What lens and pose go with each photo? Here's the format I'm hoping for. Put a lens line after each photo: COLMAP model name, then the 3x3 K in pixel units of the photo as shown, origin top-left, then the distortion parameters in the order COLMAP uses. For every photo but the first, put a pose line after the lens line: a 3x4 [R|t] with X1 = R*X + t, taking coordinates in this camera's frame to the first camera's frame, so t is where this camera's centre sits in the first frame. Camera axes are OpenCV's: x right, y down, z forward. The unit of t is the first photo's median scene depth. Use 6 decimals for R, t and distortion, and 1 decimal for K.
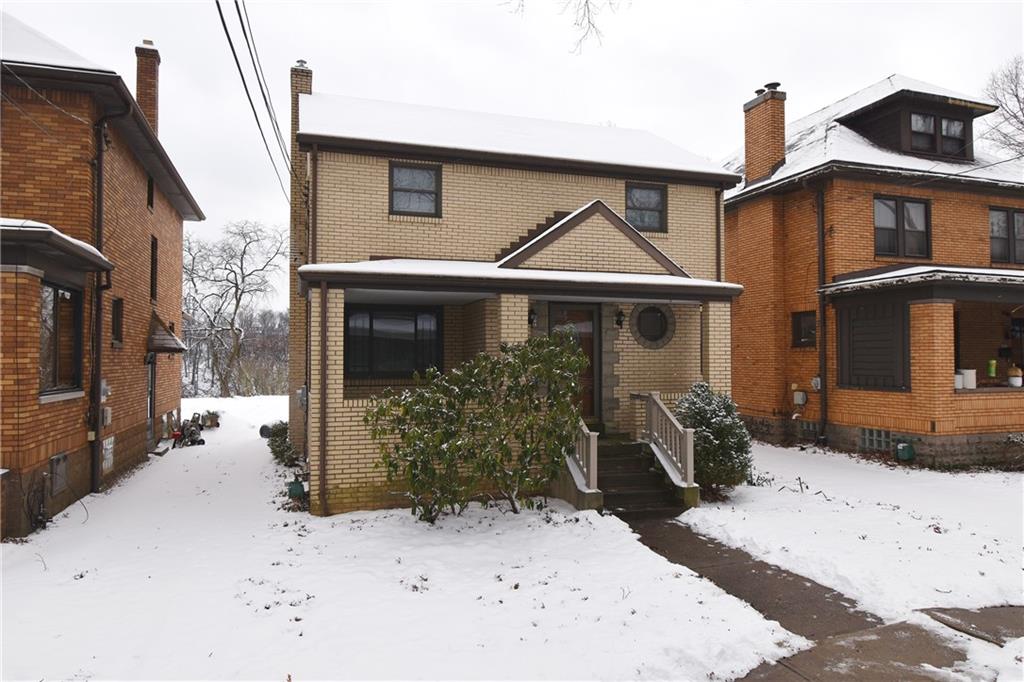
lens RADIAL K [[657.0, 0, 514.0], [0, 657.0, 340.4], [0, 0, 1]] dist [-0.006690, -0.001994]
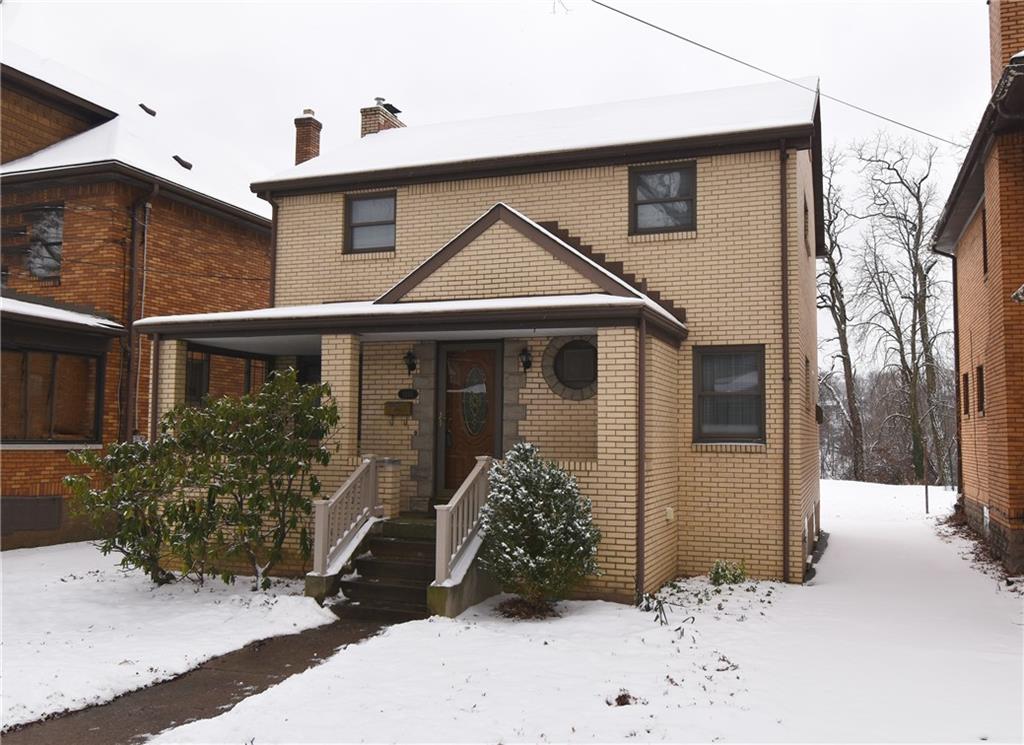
lens RADIAL K [[835.0, 0, 513.4], [0, 835.0, 373.6], [0, 0, 1]] dist [-0.015052, -0.001443]
pose [[0.800137, -0.032314, -0.598947, 0.704190], [0.005743, 0.998915, -0.046220, 0.025971], [0.599790, 0.033543, 0.799454, 0.246137]]
